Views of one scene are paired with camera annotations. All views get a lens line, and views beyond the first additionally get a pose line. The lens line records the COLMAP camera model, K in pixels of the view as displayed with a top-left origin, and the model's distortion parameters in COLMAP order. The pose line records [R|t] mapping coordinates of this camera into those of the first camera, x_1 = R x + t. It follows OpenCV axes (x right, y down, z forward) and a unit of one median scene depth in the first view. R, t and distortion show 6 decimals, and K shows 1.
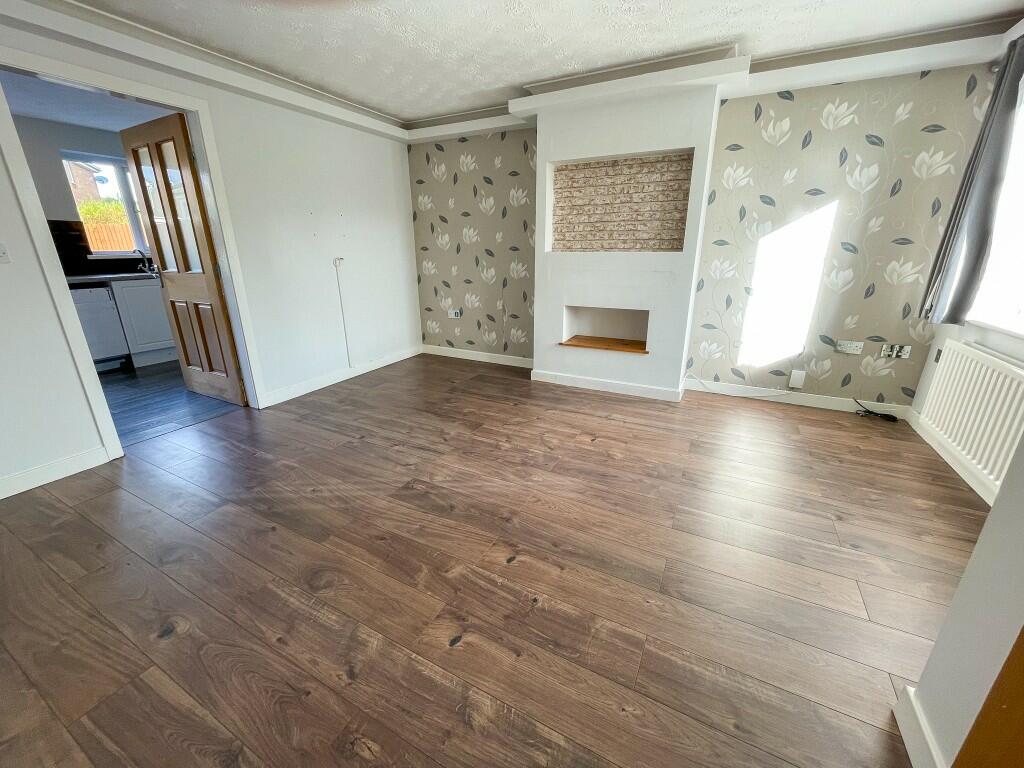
lens RADIAL K [[414.4, 0, 510.6], [0, 414.4, 384.6], [0, 0, 1]] dist [-0.001609, -0.001852]
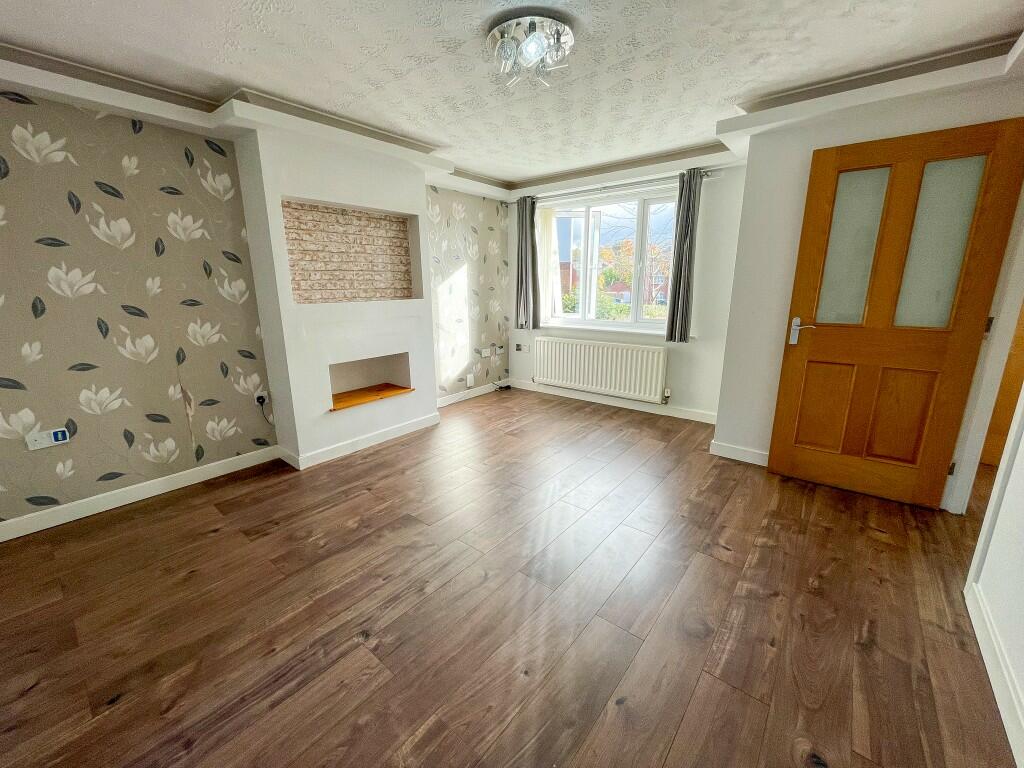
lens RADIAL K [[414.4, 0, 512.0], [0, 414.4, 383.6], [0, 0, 1]] dist [-0.001609, -0.001852]
pose [[0.190367, -0.227992, 0.954872, -0.675624], [0.316644, 0.934935, 0.160104, -0.189901], [-0.929246, 0.271876, 0.250173, 0.498199]]
